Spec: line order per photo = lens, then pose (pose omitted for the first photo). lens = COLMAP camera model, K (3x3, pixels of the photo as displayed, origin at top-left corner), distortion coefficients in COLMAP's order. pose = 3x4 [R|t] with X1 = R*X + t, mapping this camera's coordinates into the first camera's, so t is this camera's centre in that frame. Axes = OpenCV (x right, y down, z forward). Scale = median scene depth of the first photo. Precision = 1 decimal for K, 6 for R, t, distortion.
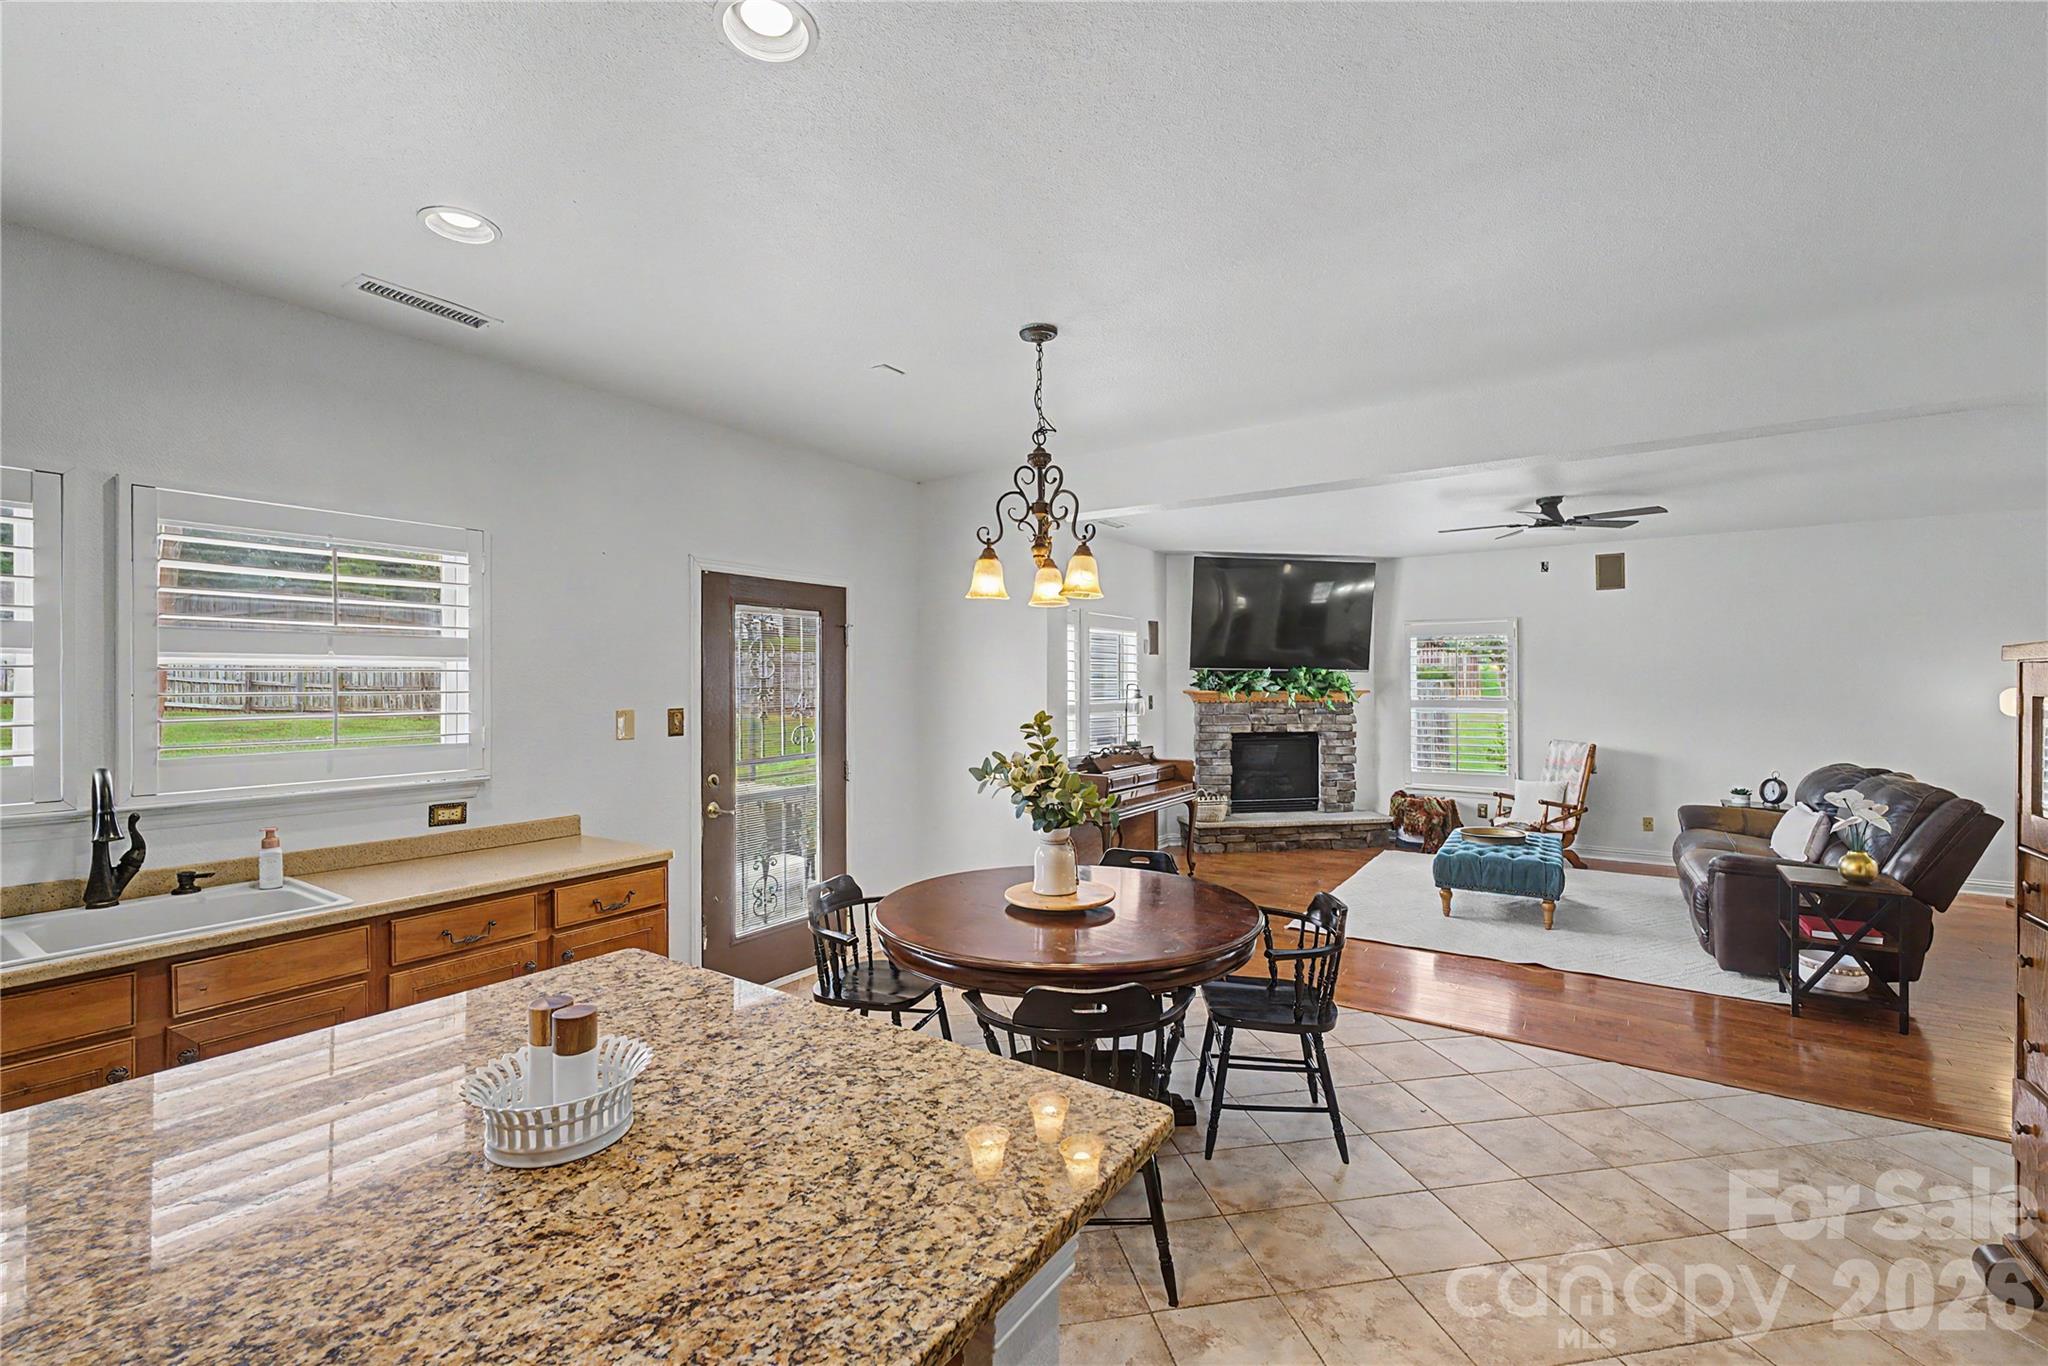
lens RADIAL K [[861.8, 0, 1011.6], [0, 861.8, 681.5], [0, 0, 1]] dist [-0.002075, -0.000438]
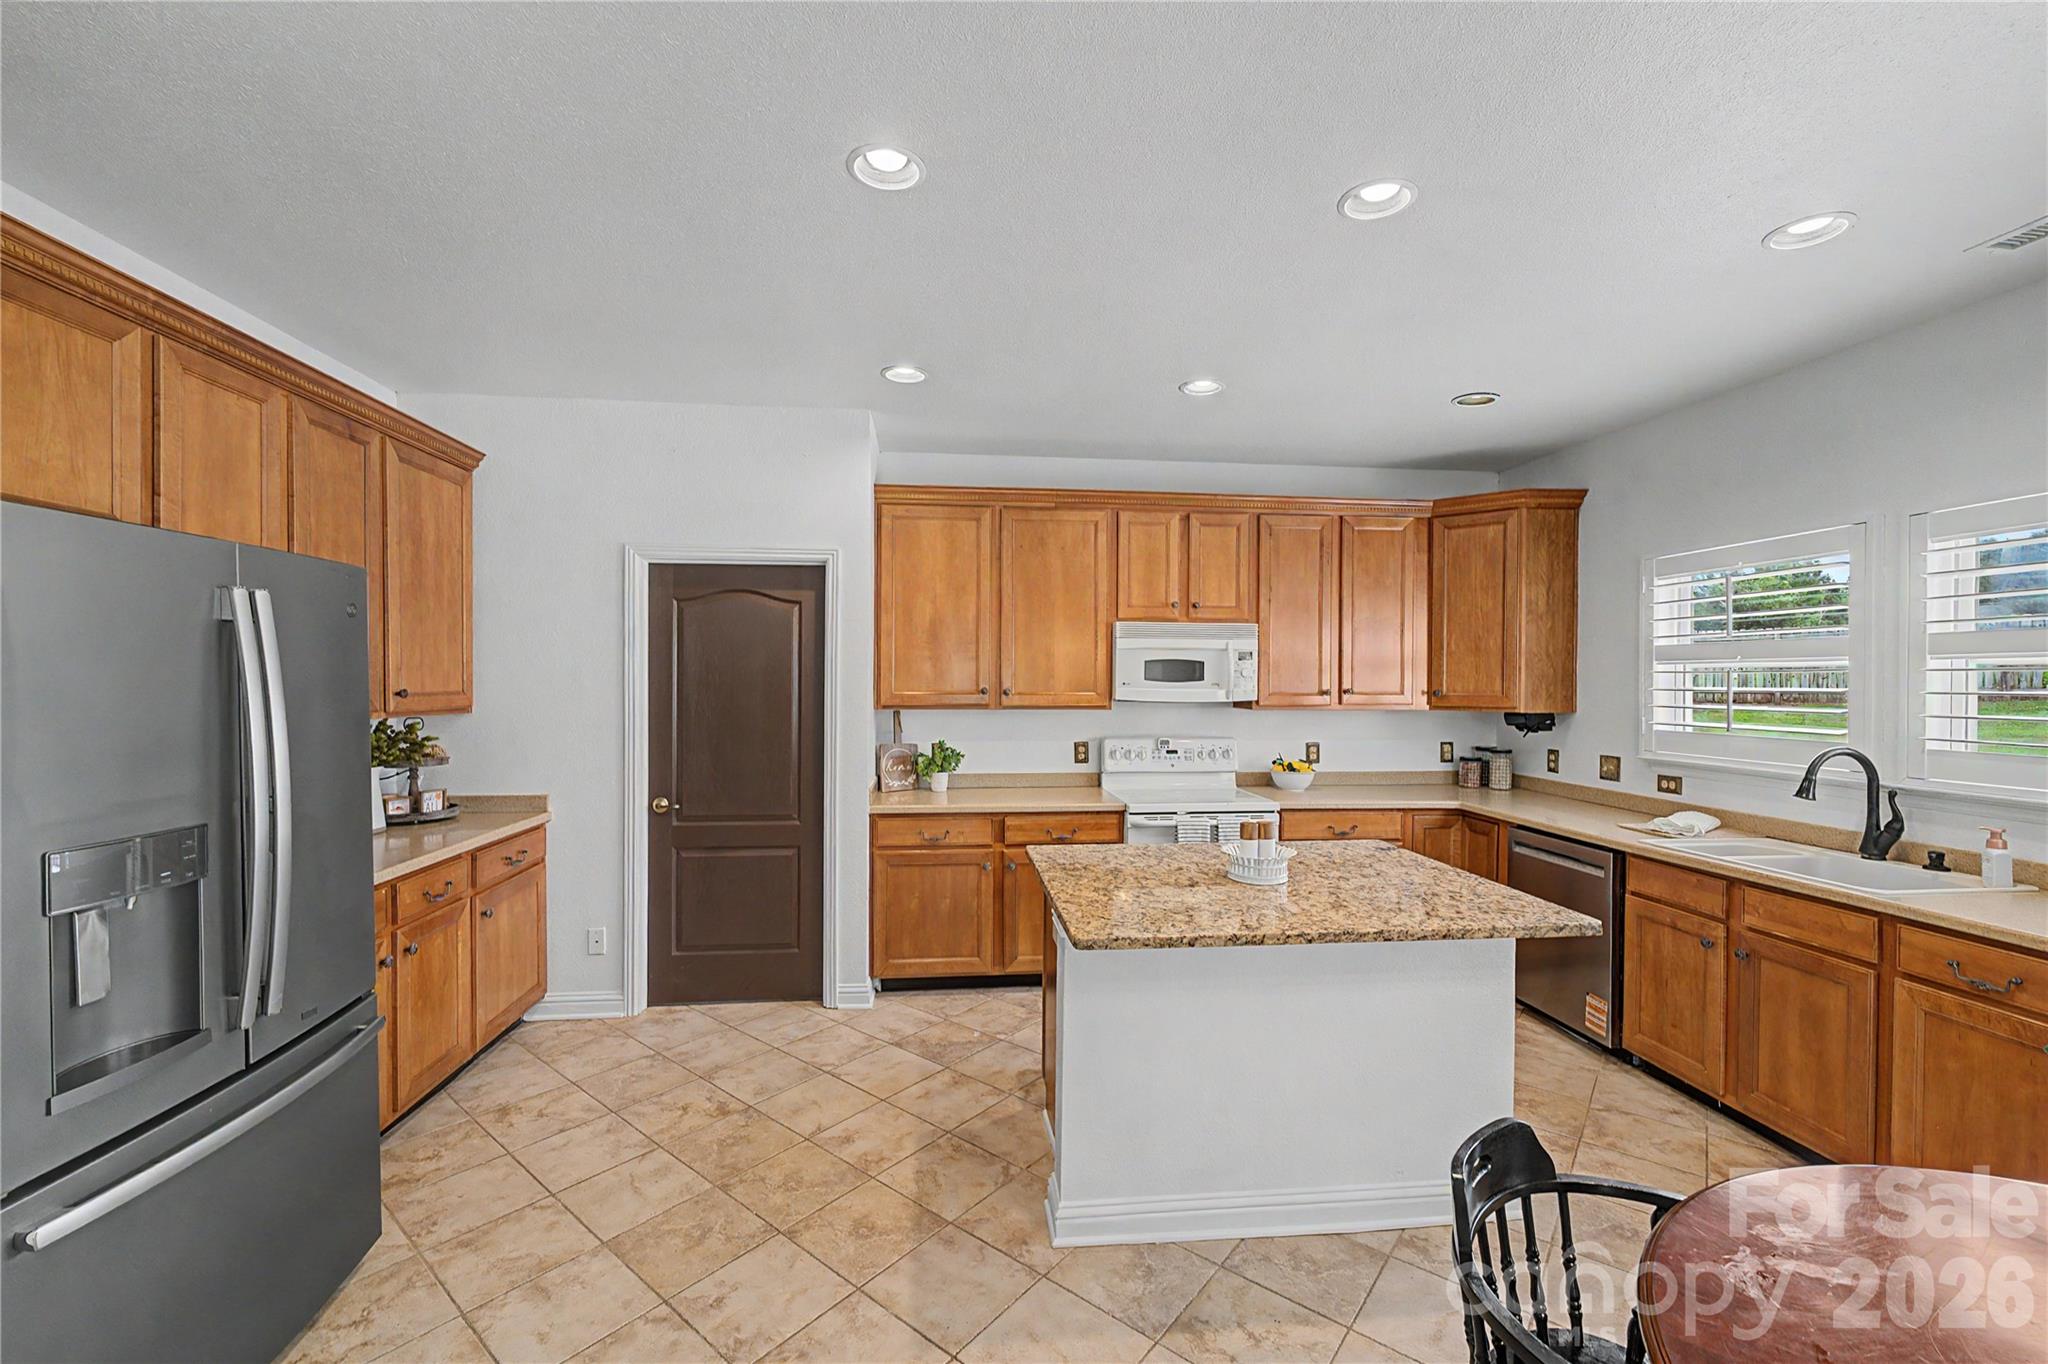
lens RADIAL K [[826.8, 0, 1021.7], [0, 826.8, 688.1], [0, 0, 1]] dist [-0.001187, -0.000562]
pose [[-0.756434, 0.001926, -0.654067, 0.225898], [-0.004253, 0.999960, 0.007864, 0.002256], [0.654056, 0.008730, -0.756395, 0.365264]]
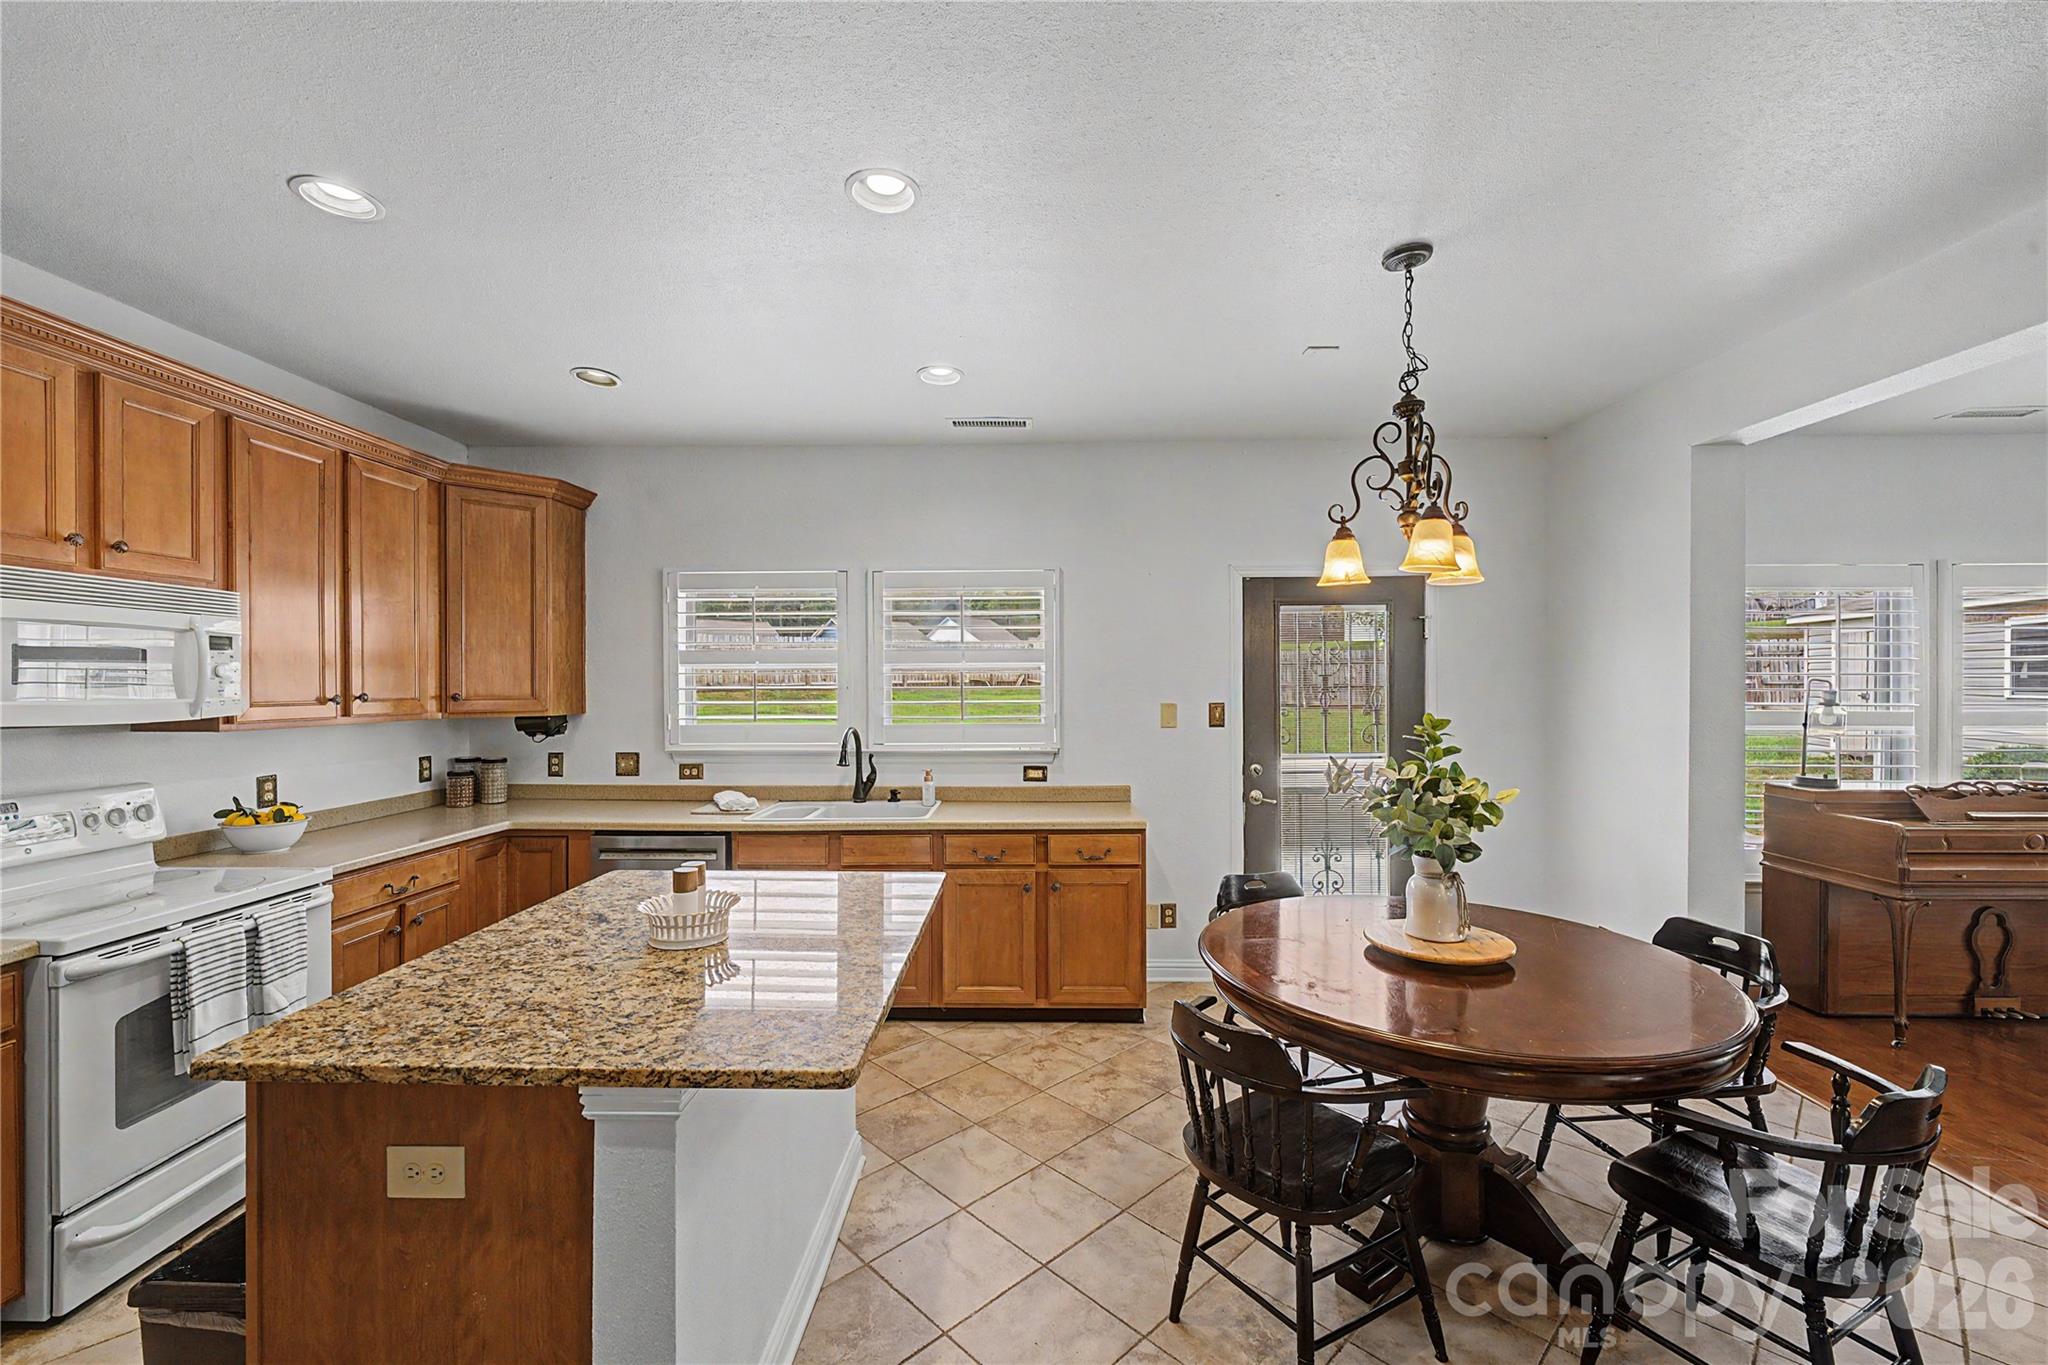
lens RADIAL K [[832.3, 0, 1037.6], [0, 832.3, 683.2], [0, 0, 1]] dist [0.000027, 0.000015]
pose [[0.550746, 0.000357, -0.834673, 0.215670], [0.004431, 0.999985, 0.003351, 0.000554], [0.834661, -0.005544, 0.550736, 0.111576]]
